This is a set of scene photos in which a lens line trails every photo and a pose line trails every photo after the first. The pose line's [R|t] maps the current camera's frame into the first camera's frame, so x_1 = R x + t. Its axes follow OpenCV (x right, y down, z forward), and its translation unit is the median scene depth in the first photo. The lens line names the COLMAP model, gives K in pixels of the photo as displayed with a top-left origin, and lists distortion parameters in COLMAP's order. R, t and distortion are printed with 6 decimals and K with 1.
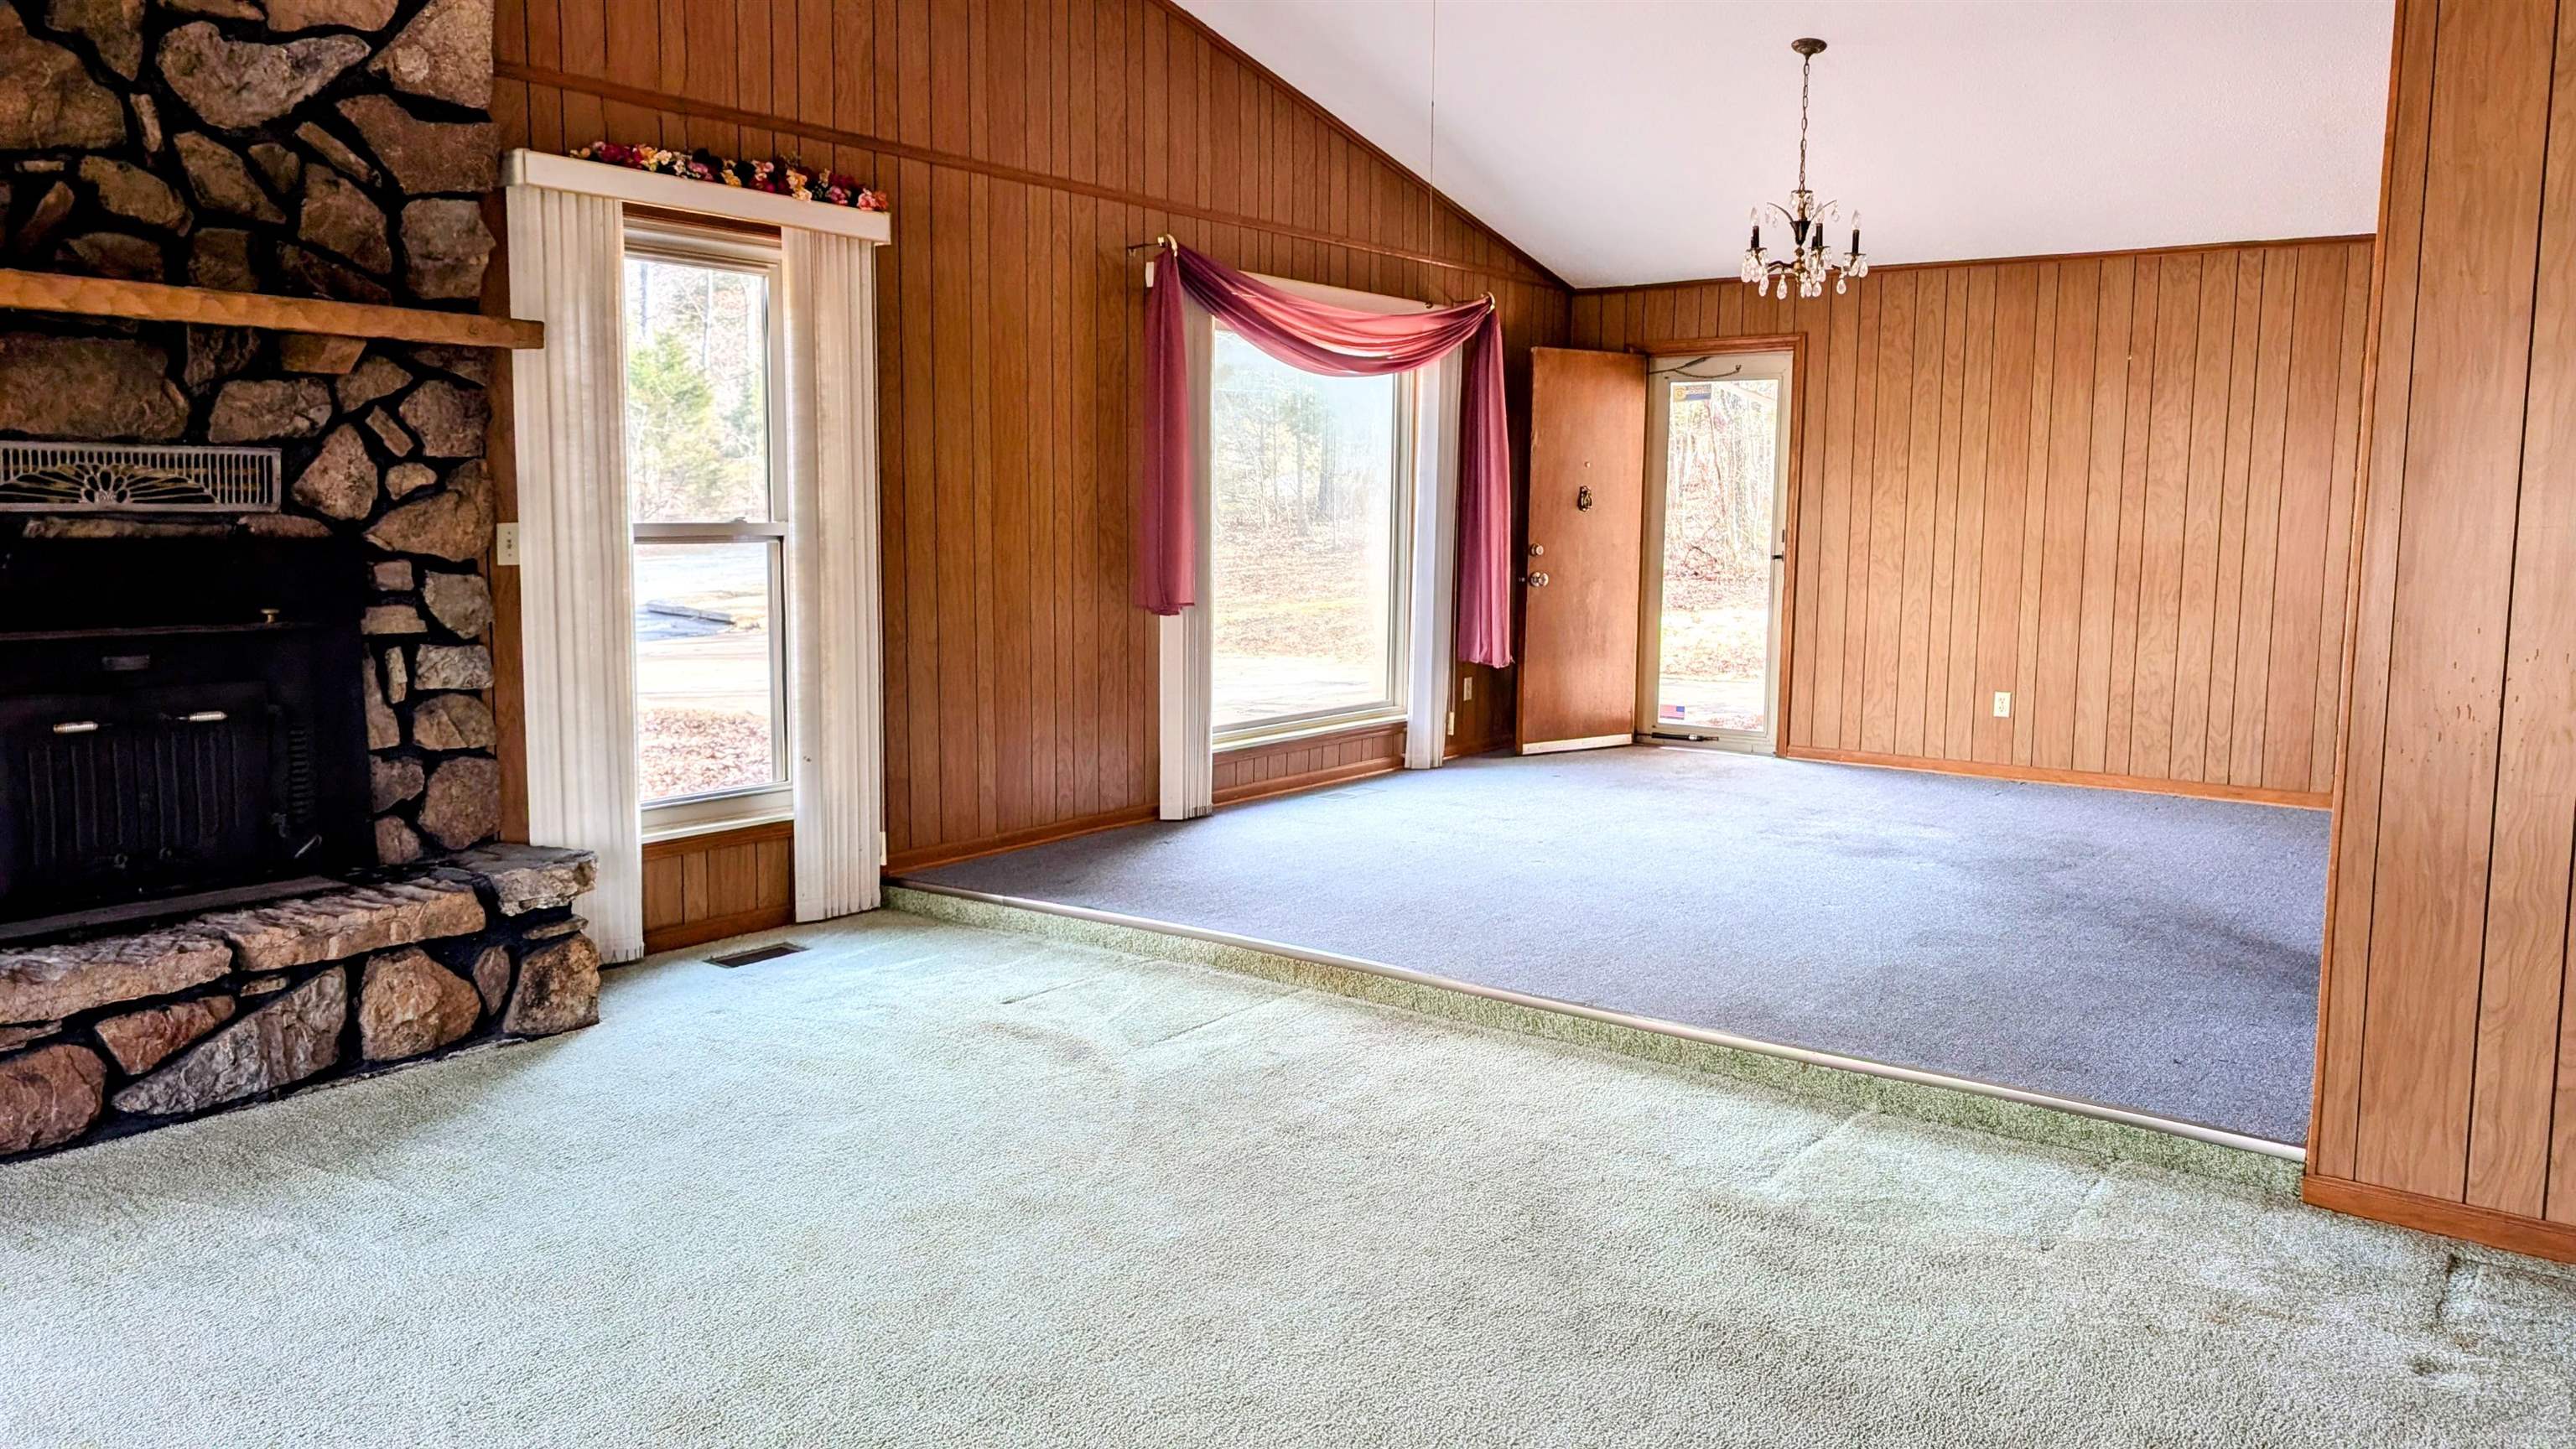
lens RADIAL K [[1879.0, 0, 1288.0], [0, 1879.0, 724.5], [0, 0, 1]] dist [0.075366, -0.138531]
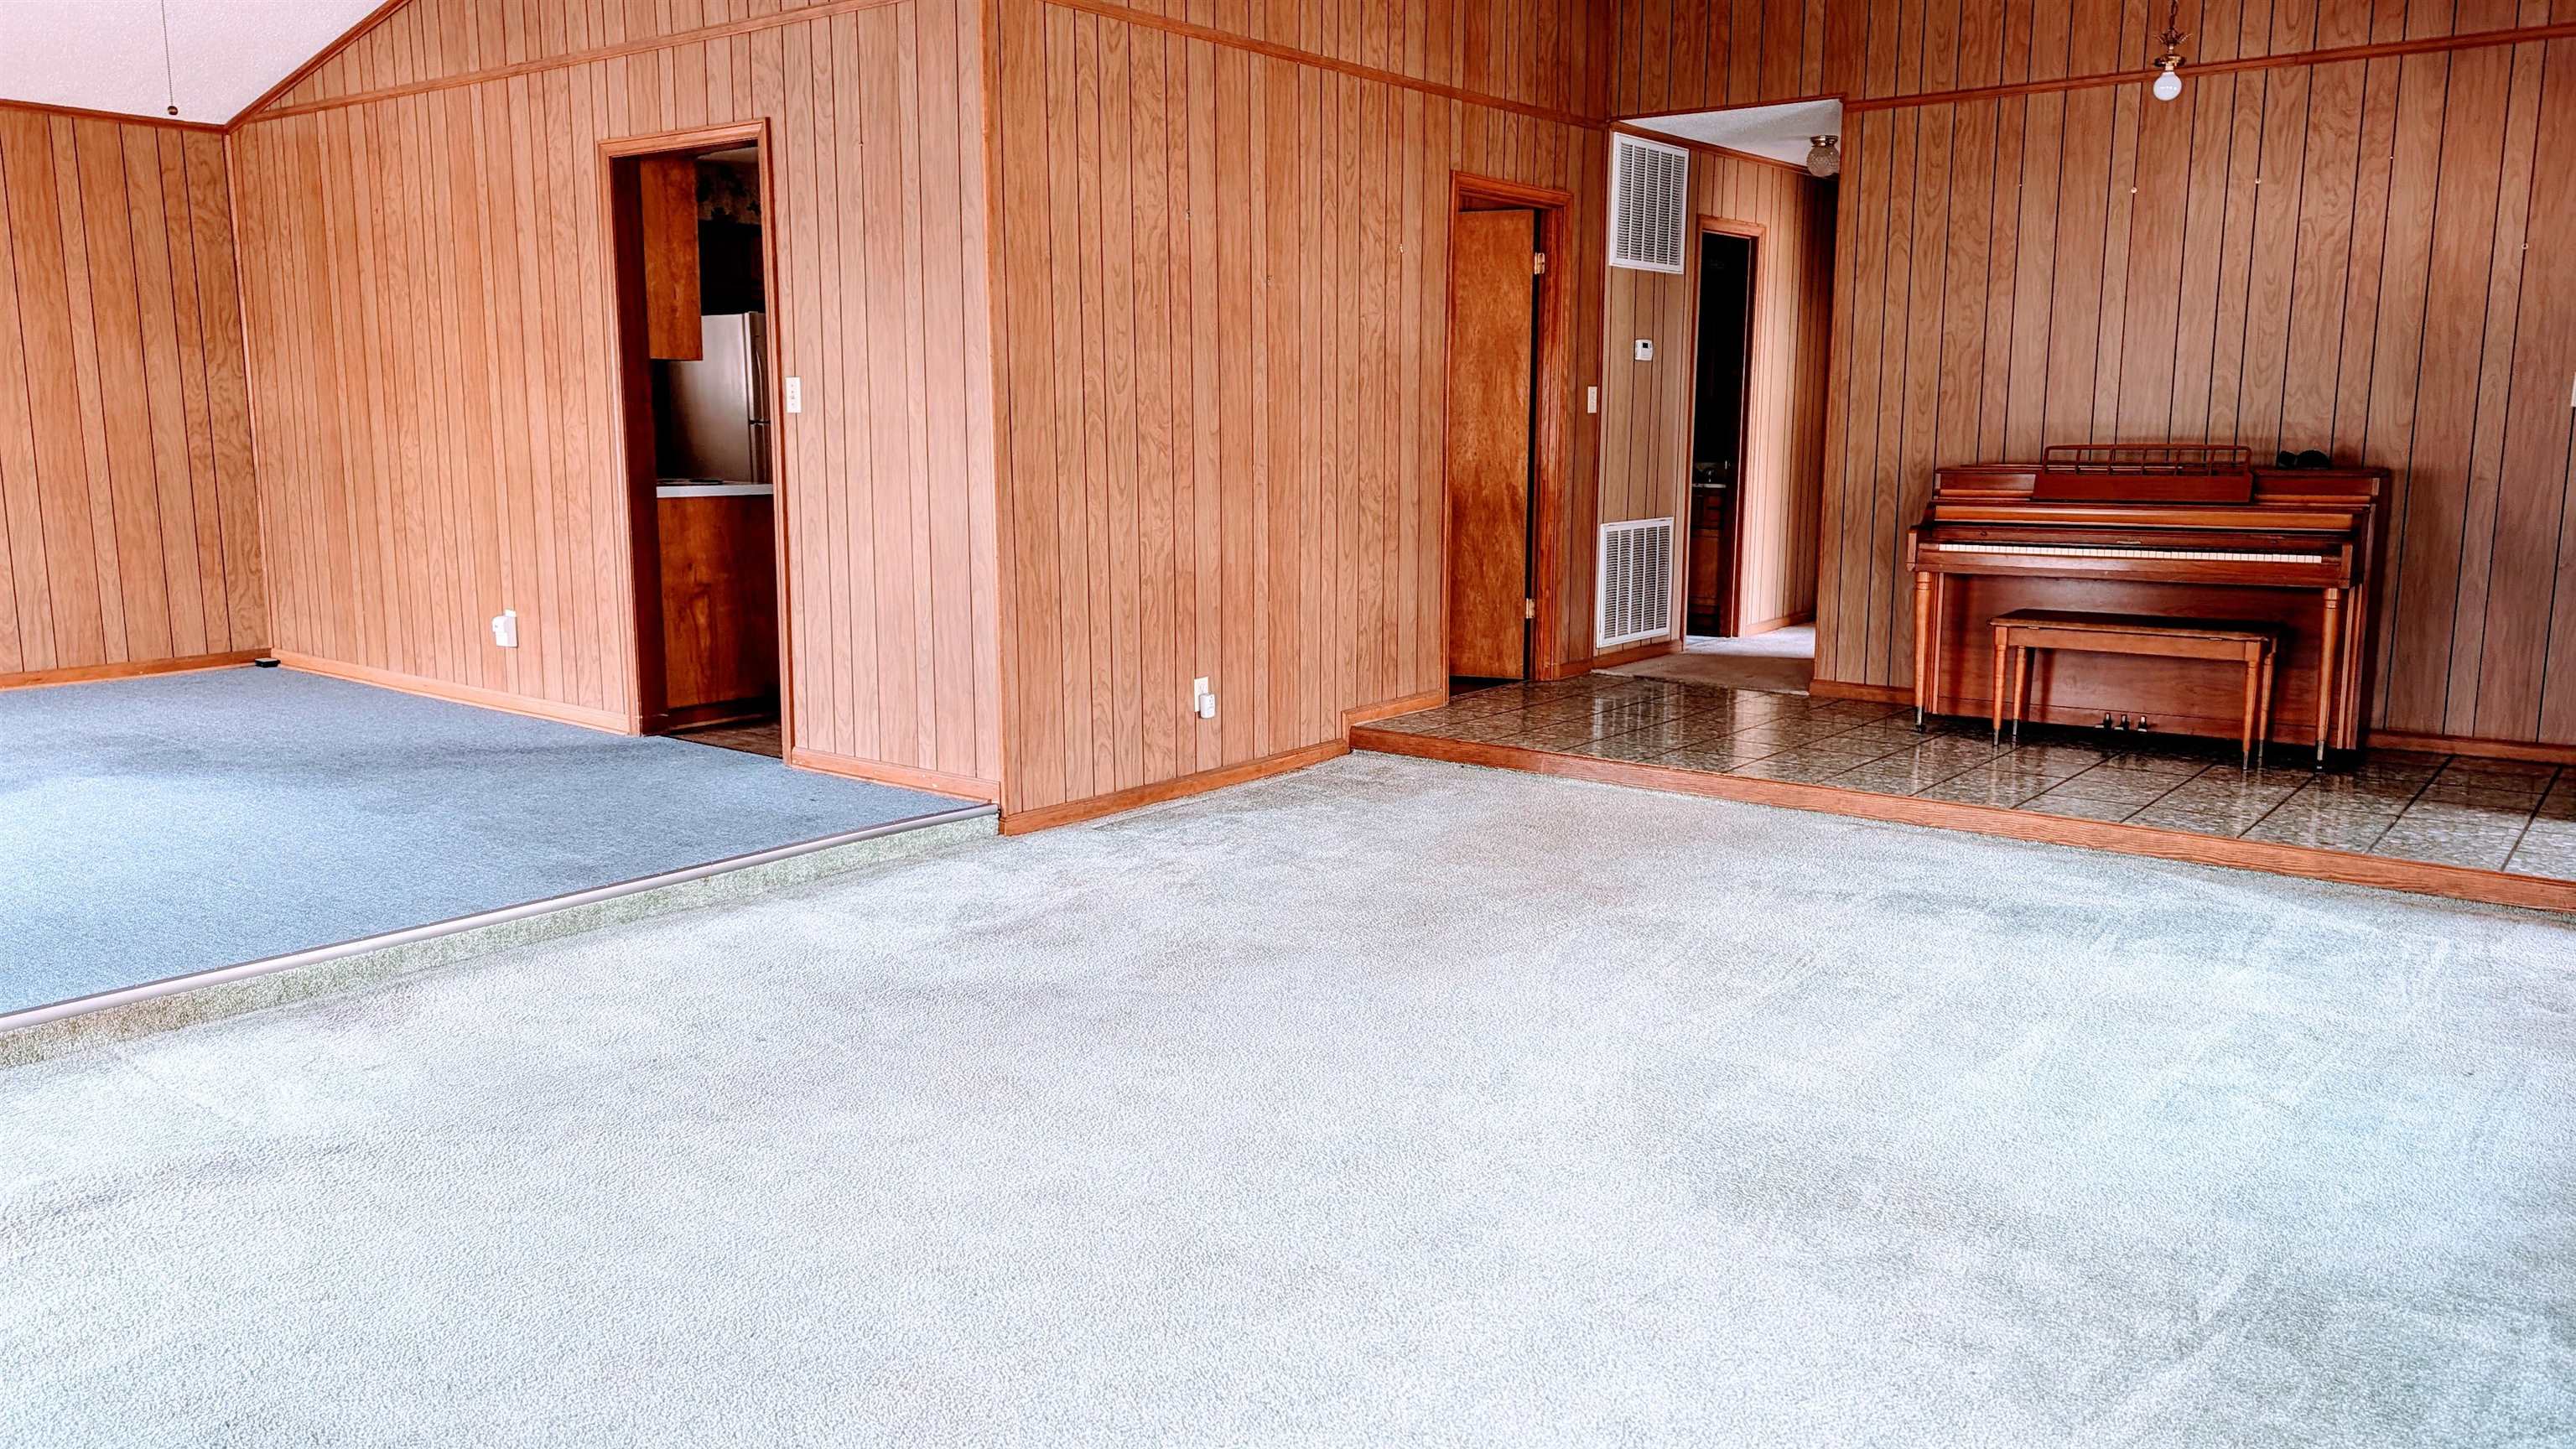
lens RADIAL K [[1915.7, 0, 1288.0], [0, 1915.7, 724.5], [0, 0, 1]] dist [-0.002398, 0.009766]
pose [[0.005983, -0.176036, 0.984366, -0.448618], [0.113154, 0.978180, 0.174242, -0.037575], [-0.993559, 0.110342, 0.025772, 0.331855]]
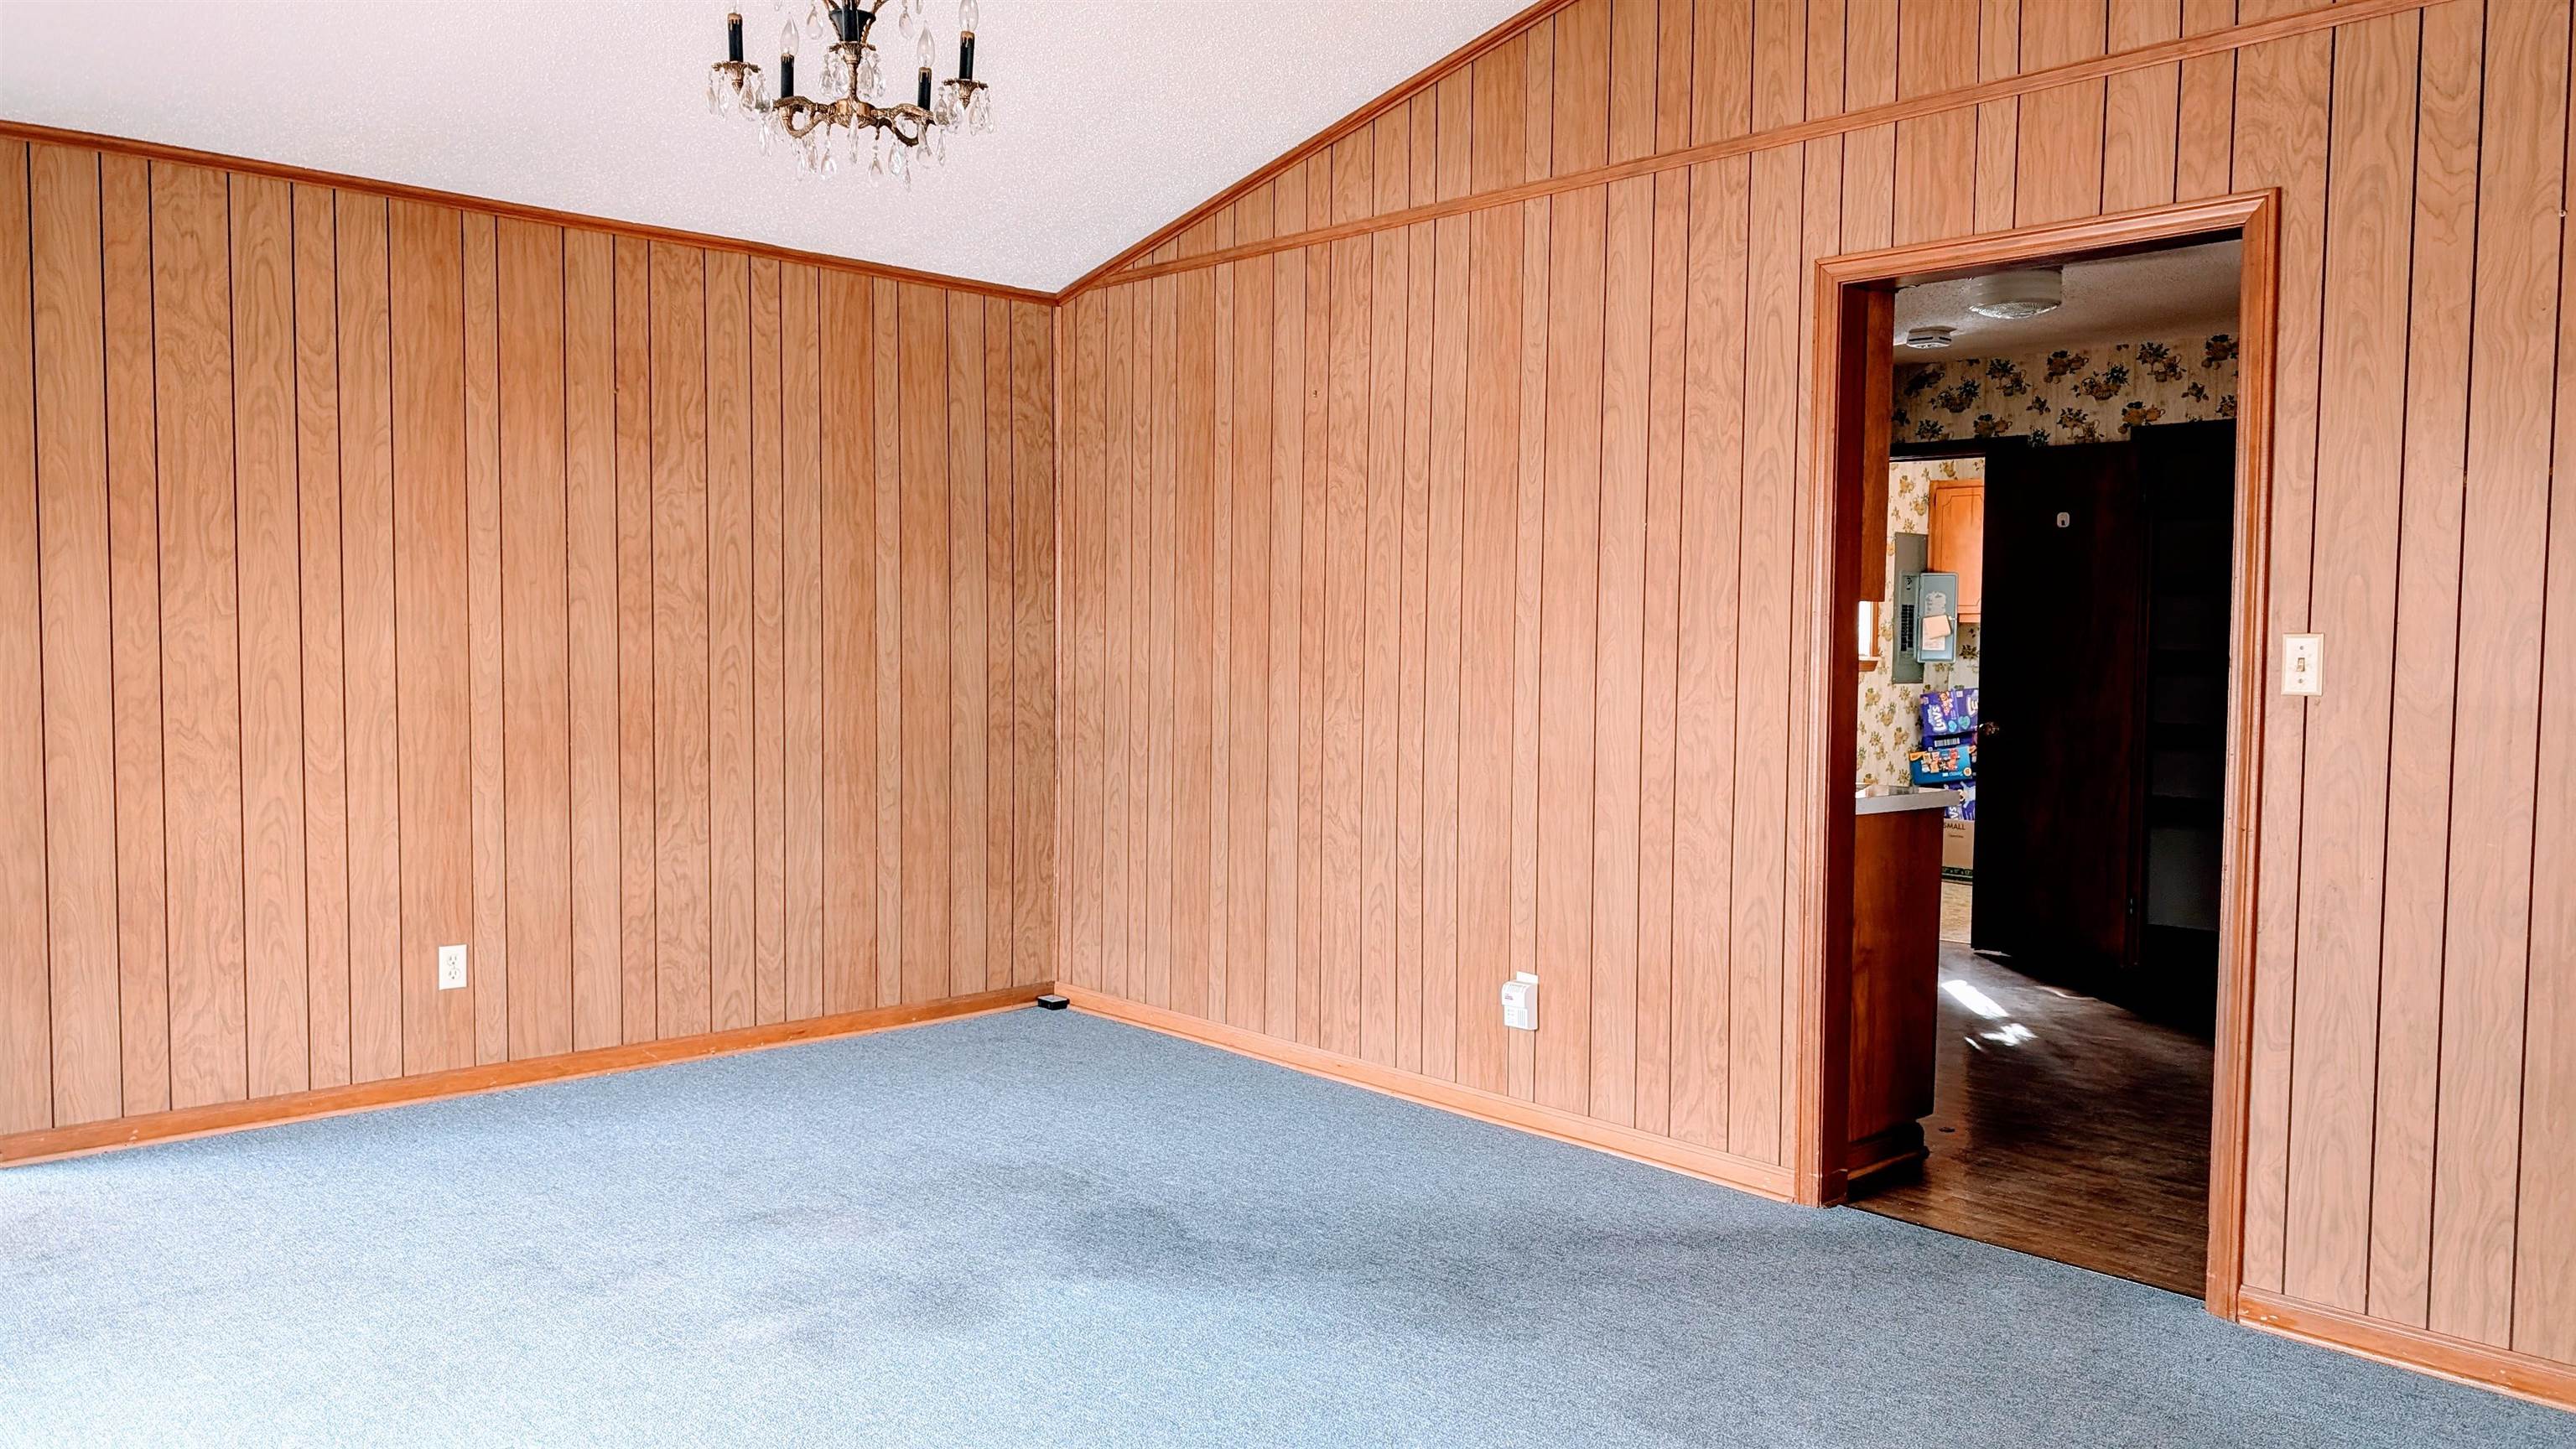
lens RADIAL K [[1879.0, 0, 1288.0], [0, 1879.0, 724.5], [0, 0, 1]] dist [0.075366, -0.138531]
pose [[0.167085, -0.057168, 0.984284, -0.145919], [0.108471, 0.993323, 0.039280, -0.081507], [-0.979958, 0.100203, 0.172170, 0.669397]]
